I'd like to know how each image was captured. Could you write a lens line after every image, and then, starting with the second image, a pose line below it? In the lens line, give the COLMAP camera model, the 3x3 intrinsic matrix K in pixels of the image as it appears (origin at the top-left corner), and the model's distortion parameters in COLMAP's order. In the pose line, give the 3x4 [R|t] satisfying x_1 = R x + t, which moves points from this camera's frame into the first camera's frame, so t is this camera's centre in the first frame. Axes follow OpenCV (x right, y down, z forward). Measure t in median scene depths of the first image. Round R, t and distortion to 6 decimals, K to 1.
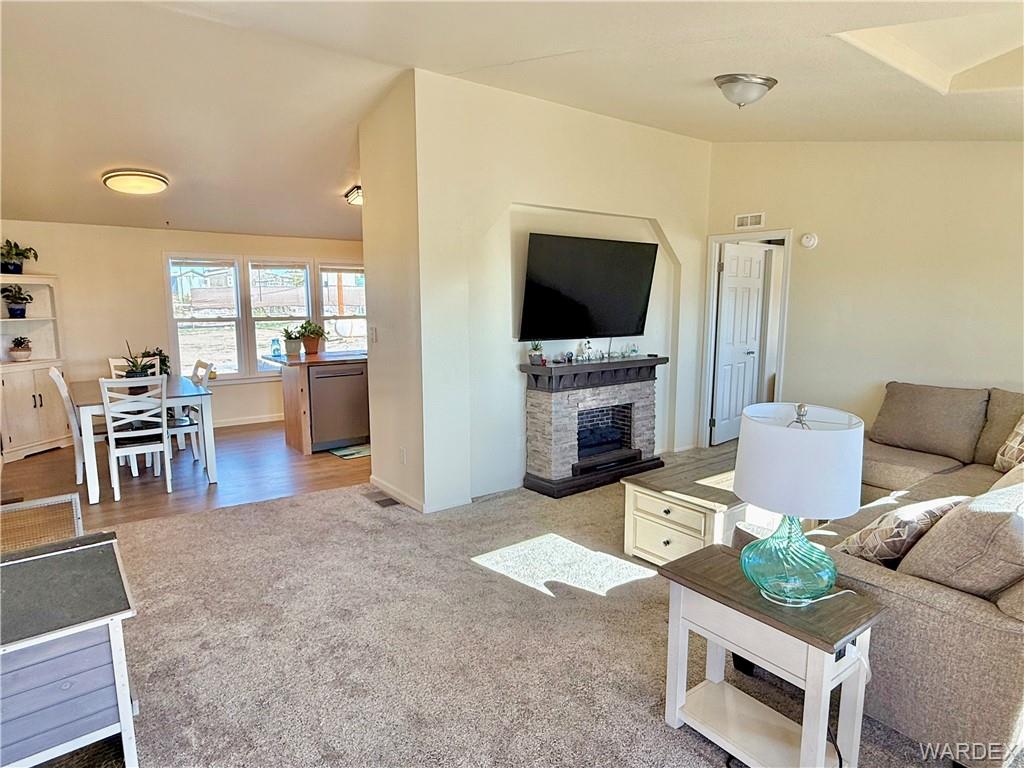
lens RADIAL K [[601.4, 0, 512.0], [0, 601.4, 384.0], [0, 0, 1]] dist [-0.002141, -0.000224]
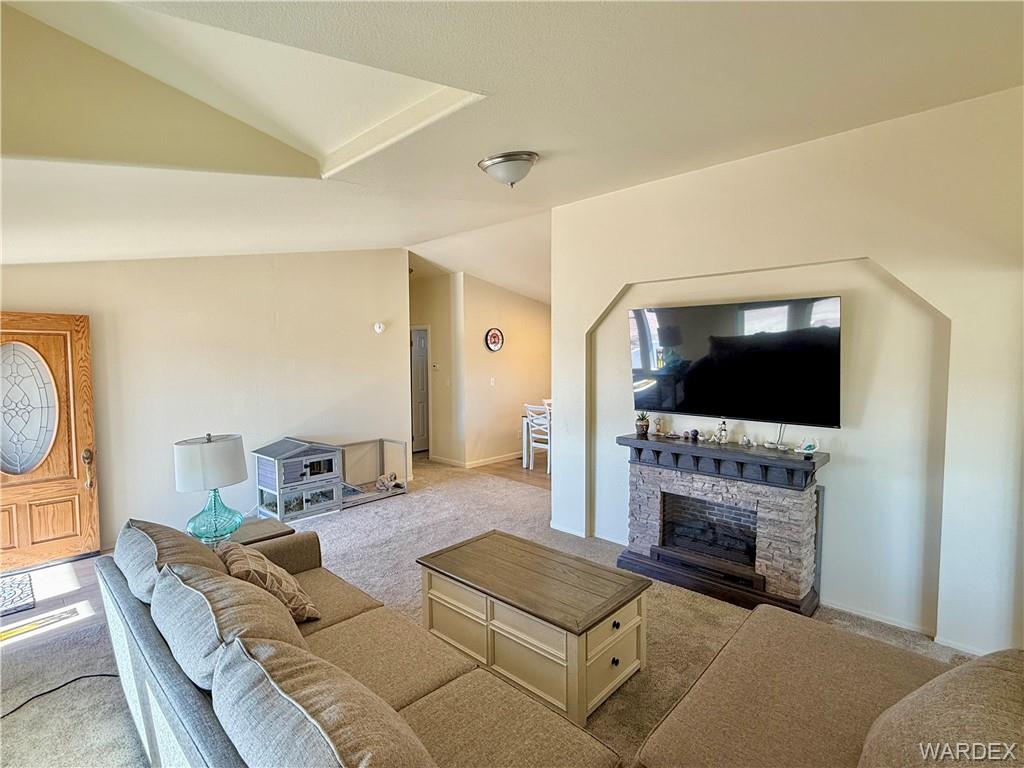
lens RADIAL K [[504.4, 0, 512.0], [0, 504.4, 384.0], [0, 0, 1]] dist [-0.001158, 0.000439]
pose [[0.172661, 0.061137, -0.983082, 0.827462], [-0.138081, 0.989718, 0.037298, -0.116485], [0.975255, 0.129305, 0.179328, 0.609159]]
